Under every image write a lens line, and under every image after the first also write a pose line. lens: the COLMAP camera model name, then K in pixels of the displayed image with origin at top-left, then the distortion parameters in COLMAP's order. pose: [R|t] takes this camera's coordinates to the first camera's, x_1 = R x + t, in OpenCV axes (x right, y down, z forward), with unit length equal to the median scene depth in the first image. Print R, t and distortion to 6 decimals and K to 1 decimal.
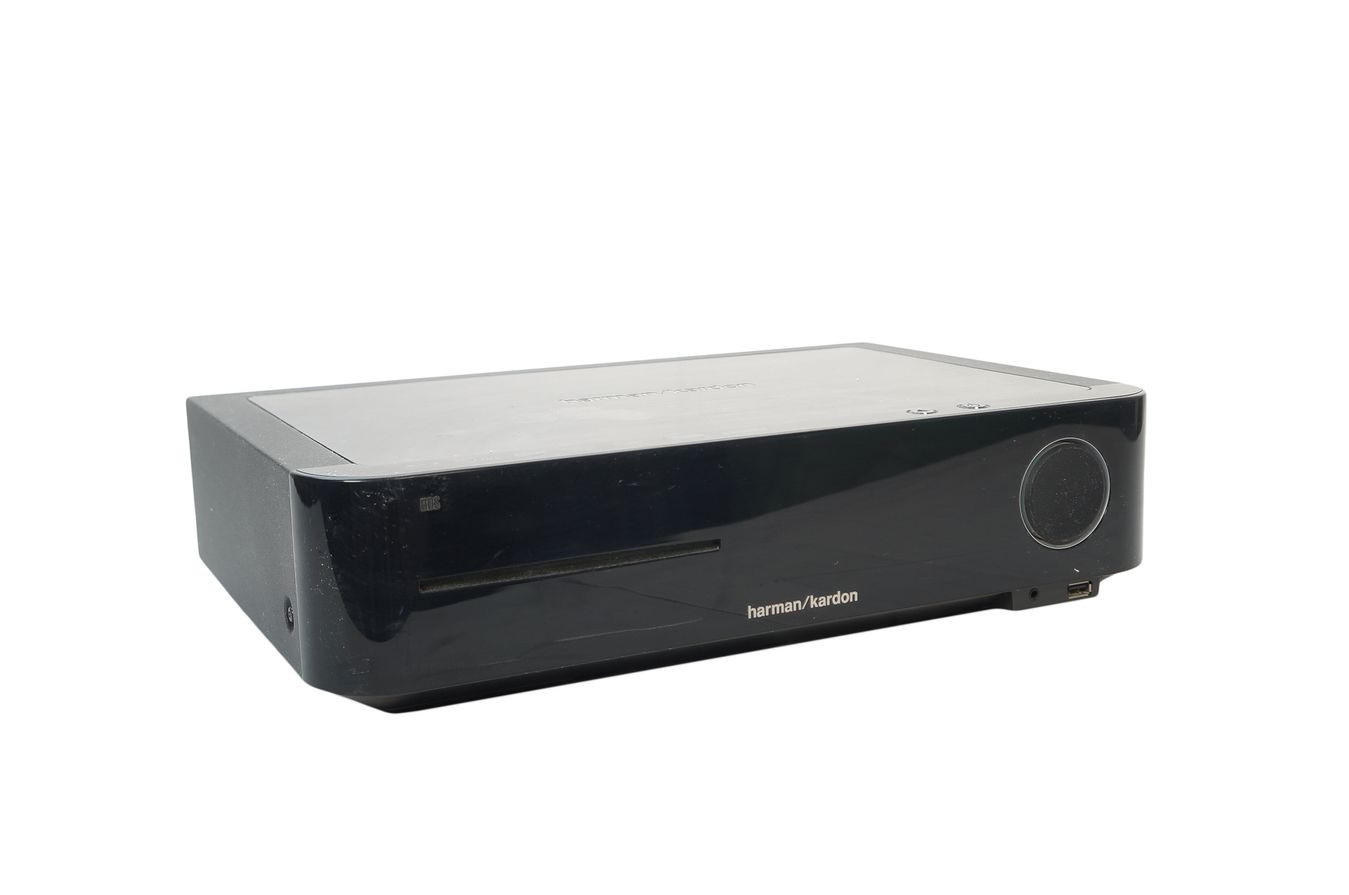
lens RADIAL K [[1566.1, 0, 674.5], [0, 1566.1, 447.5], [0, 0, 1]] dist [0.022892, 0.031666]
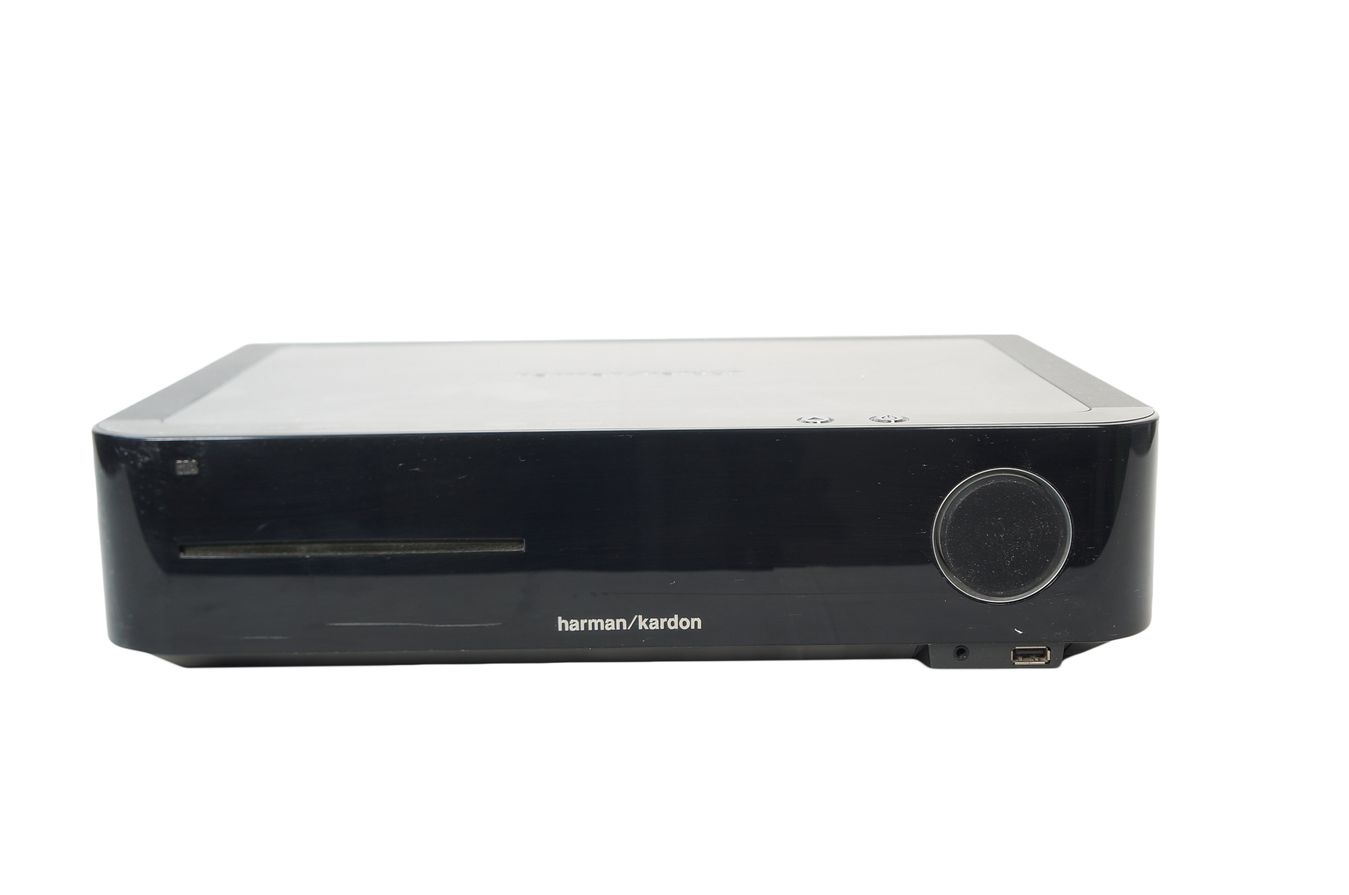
lens RADIAL K [[1566.1, 0, 674.5], [0, 1566.1, 447.5], [0, 0, 1]] dist [0.022892, 0.031666]
pose [[0.906645, 0.097990, -0.410356, 0.460494], [-0.086427, 0.995164, 0.046686, -0.043047], [0.412946, -0.006862, 0.910730, 0.203435]]
